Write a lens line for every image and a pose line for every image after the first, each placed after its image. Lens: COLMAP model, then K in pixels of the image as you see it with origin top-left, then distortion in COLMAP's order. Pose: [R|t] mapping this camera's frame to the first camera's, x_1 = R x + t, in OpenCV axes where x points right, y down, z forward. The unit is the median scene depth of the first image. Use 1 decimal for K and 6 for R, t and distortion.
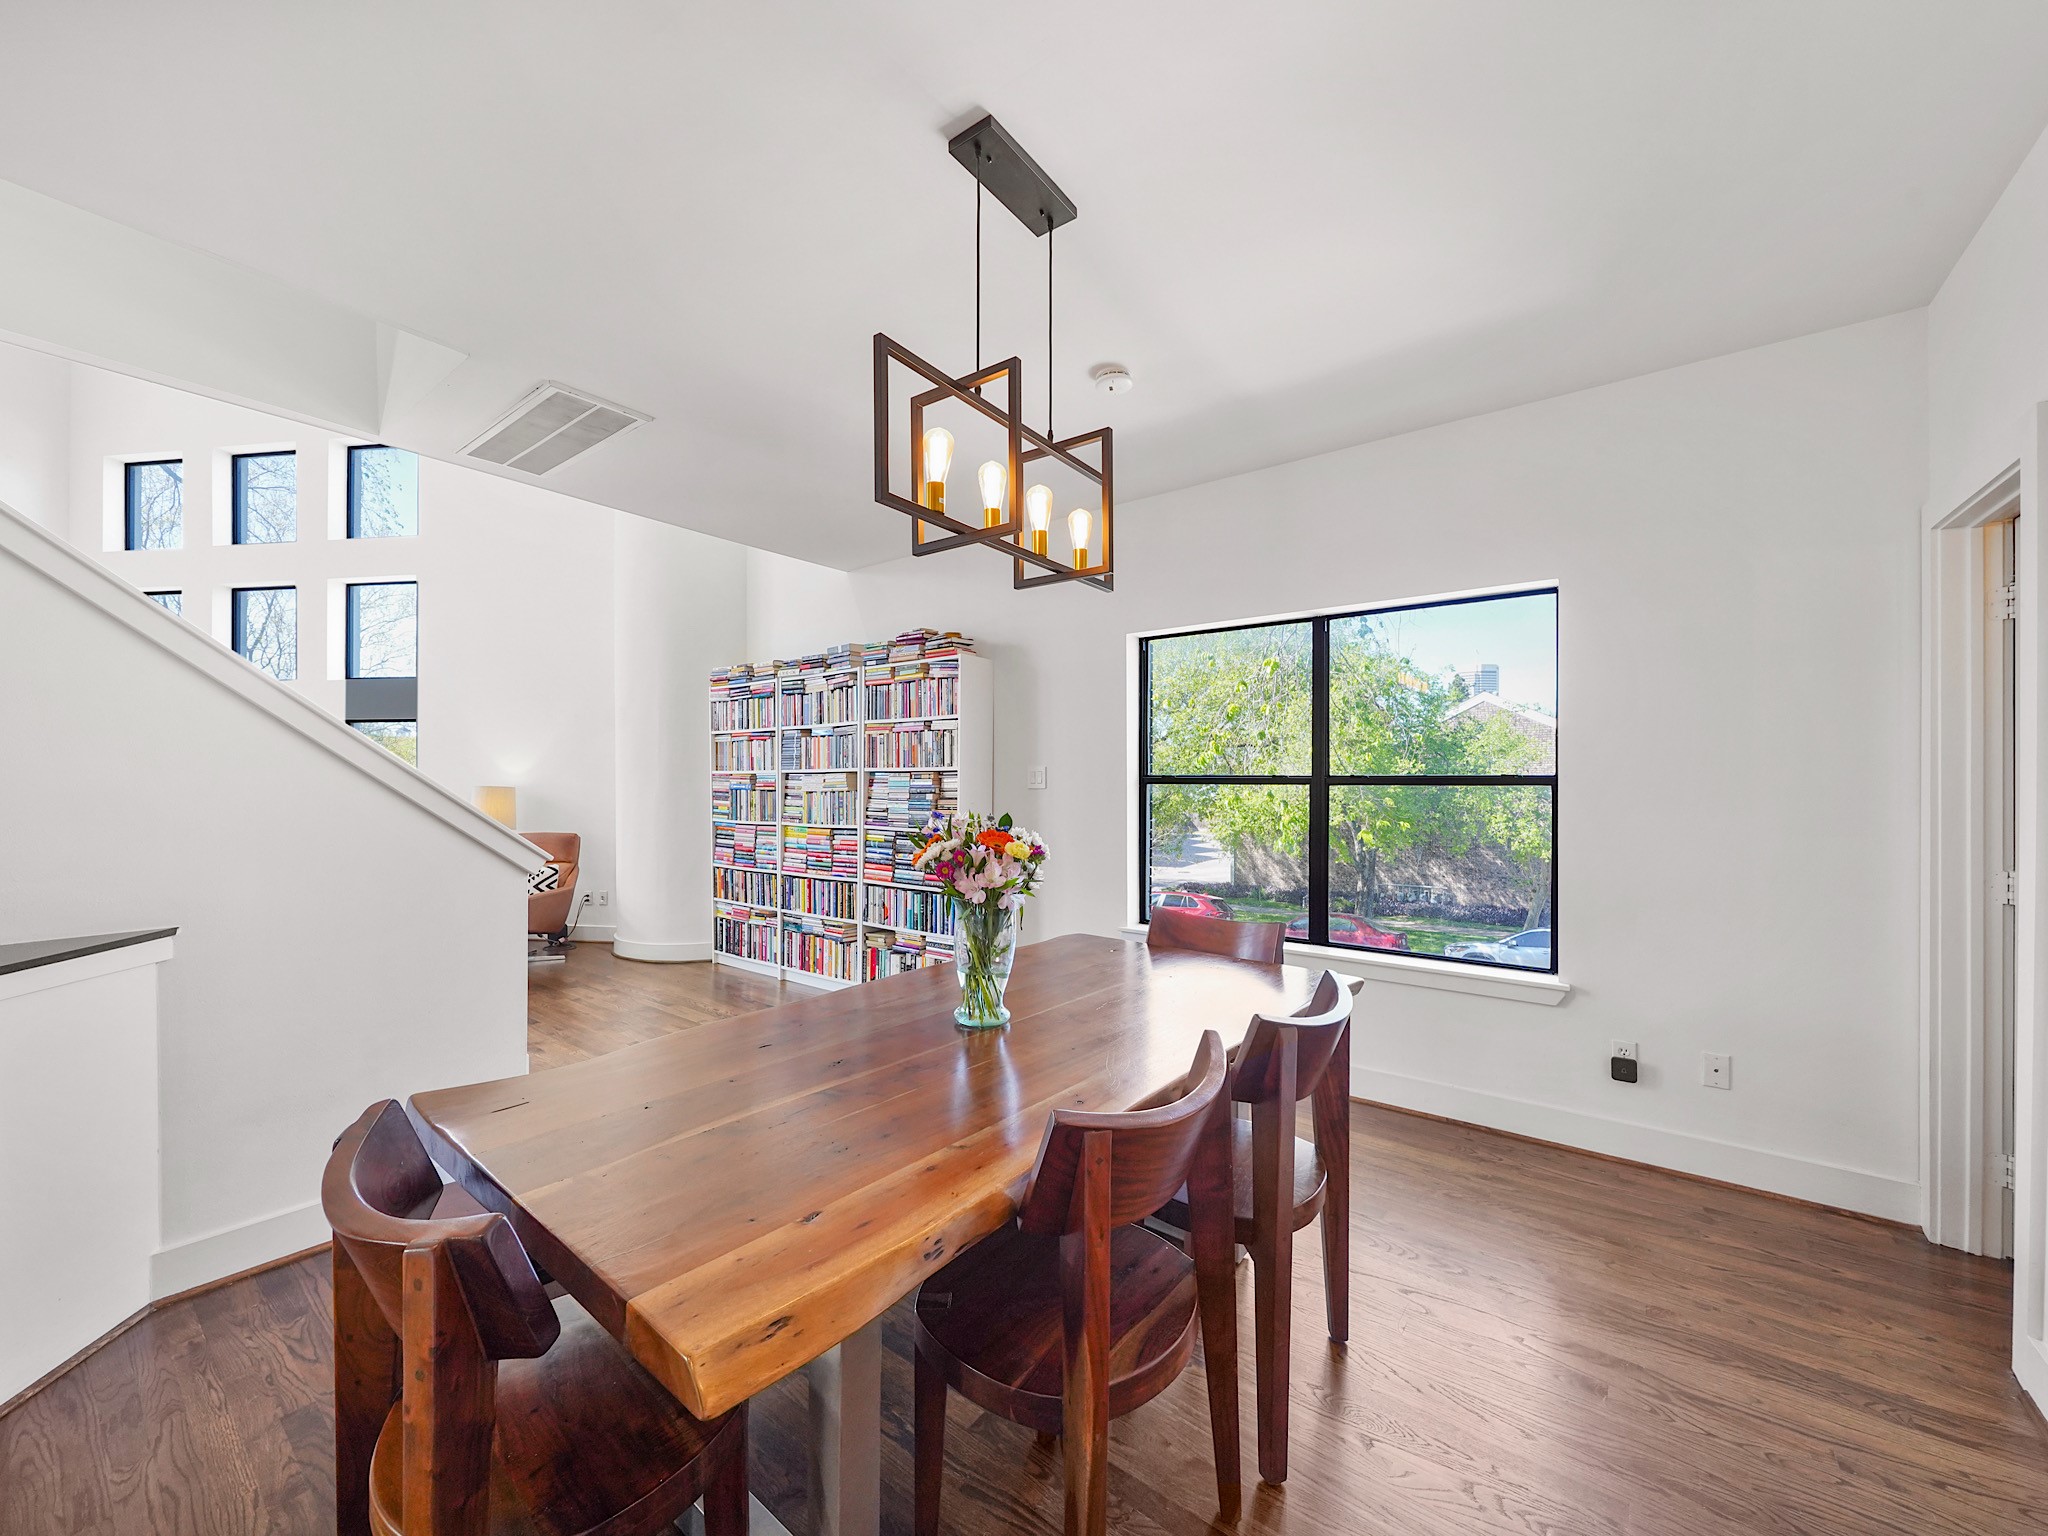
lens RADIAL K [[803.3, 0, 1028.5], [0, 803.3, 781.2], [0, 0, 1]] dist [-0.002552, -0.000163]
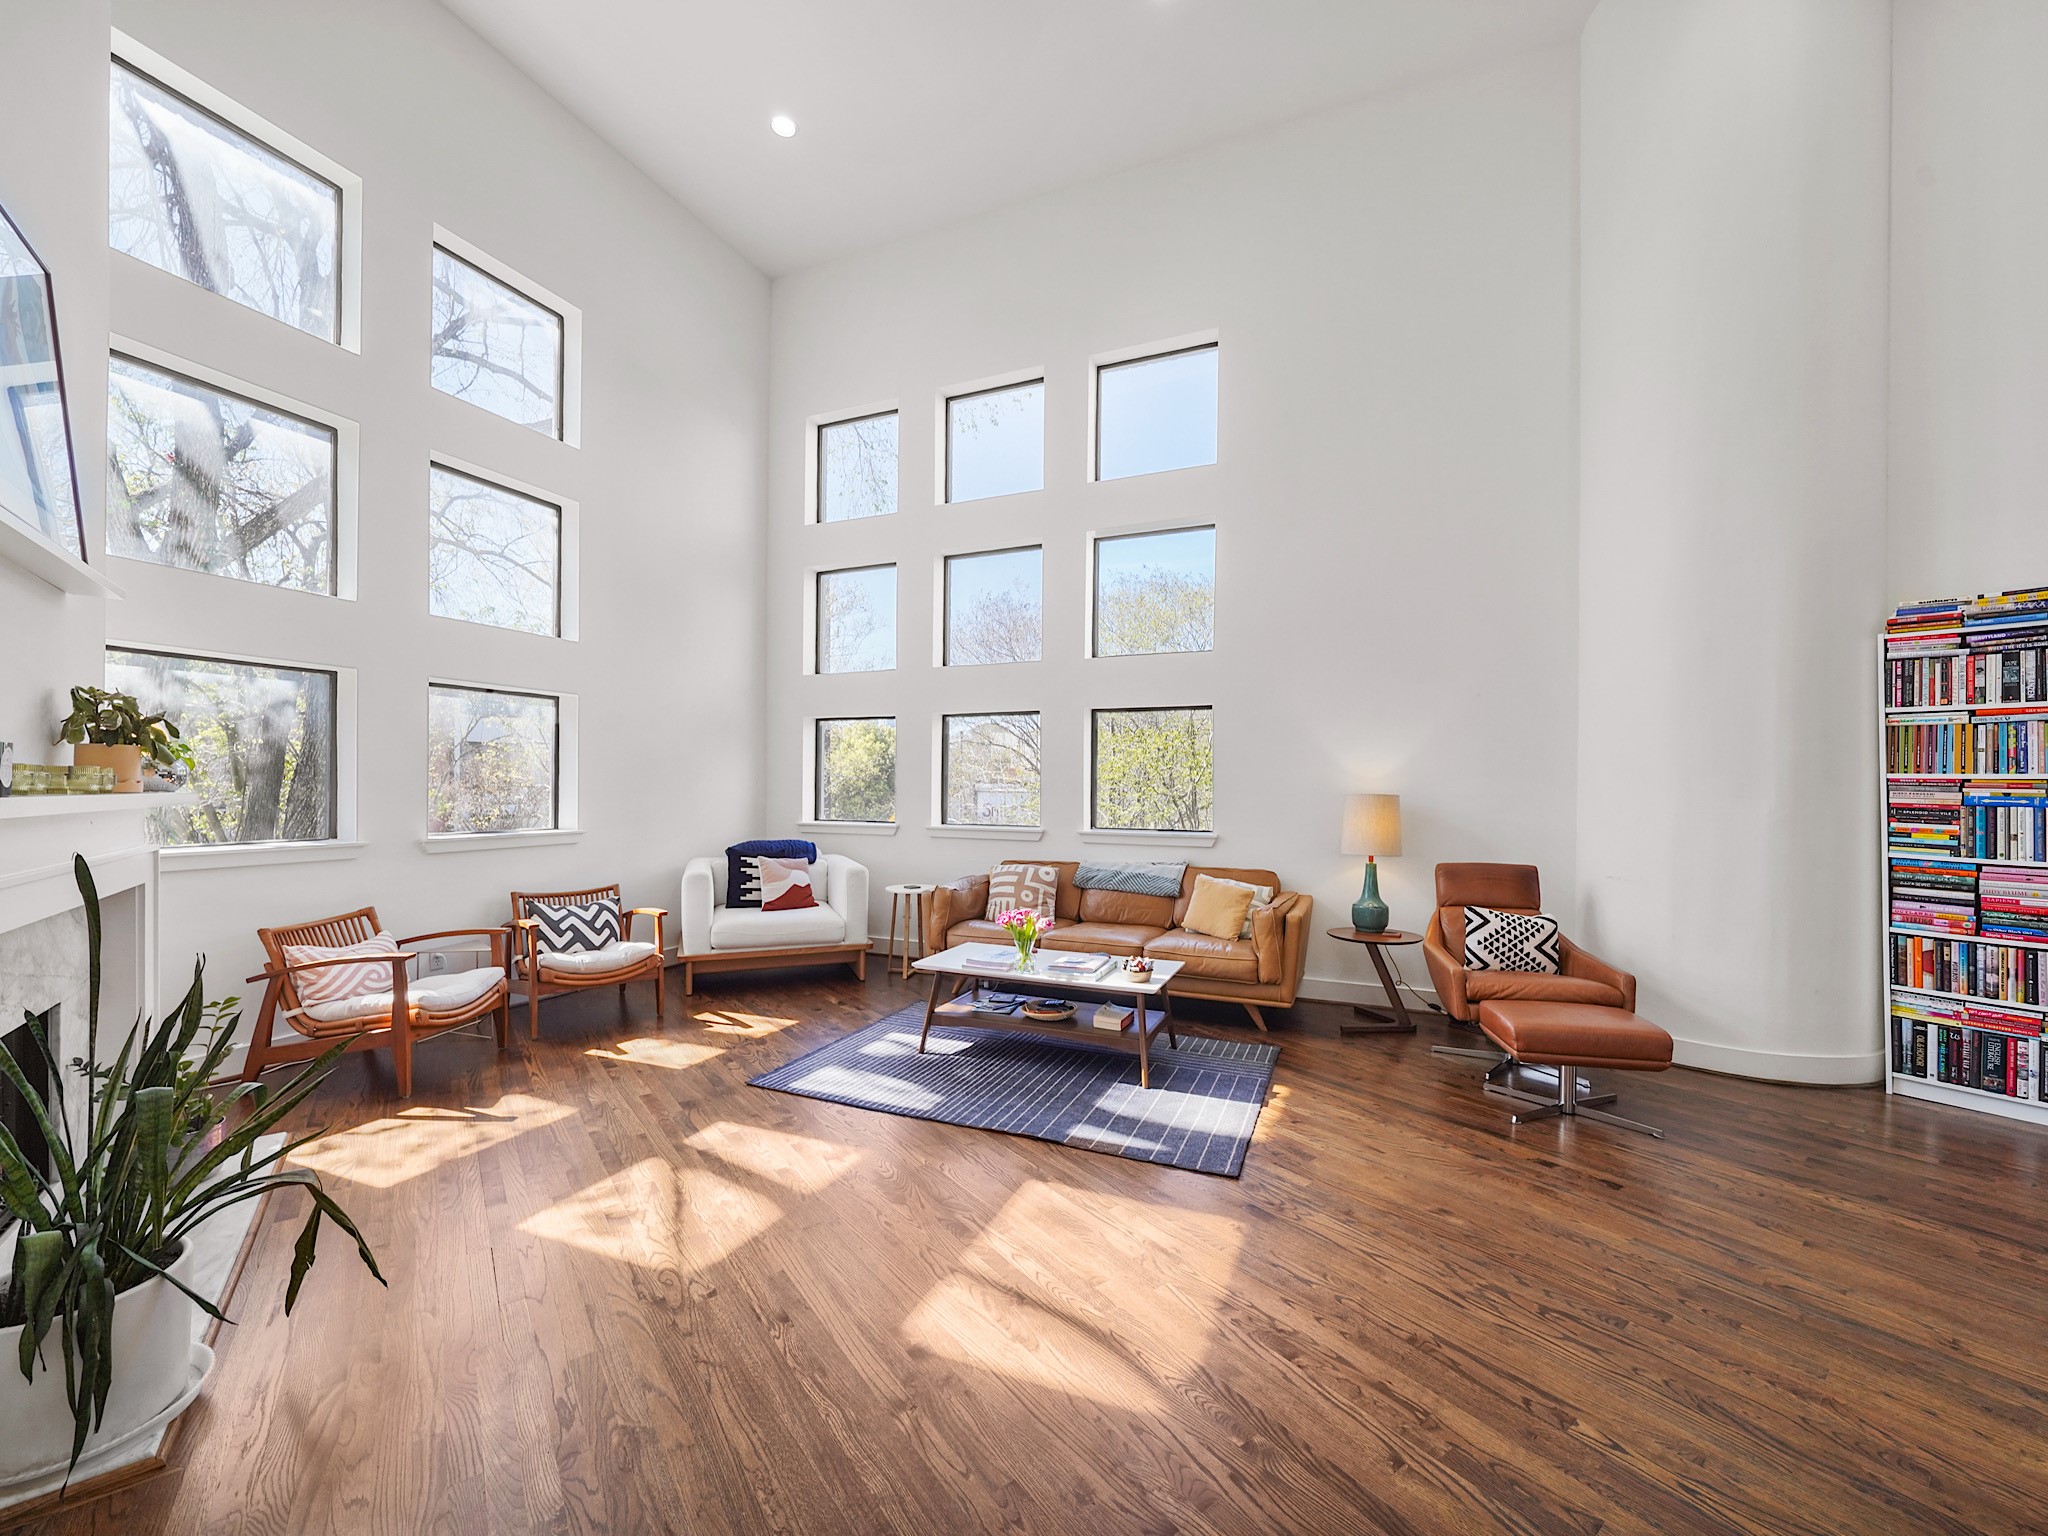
lens RADIAL K [[803.3, 0, 1029.1], [0, 803.3, 779.7], [0, 0, 1]] dist [-0.002552, -0.000163]
pose [[0.970624, 0.005015, -0.240551, -0.887343], [-0.004913, 0.999987, 0.001025, -0.005721], [0.240553, 0.000187, 0.970636, 0.267725]]
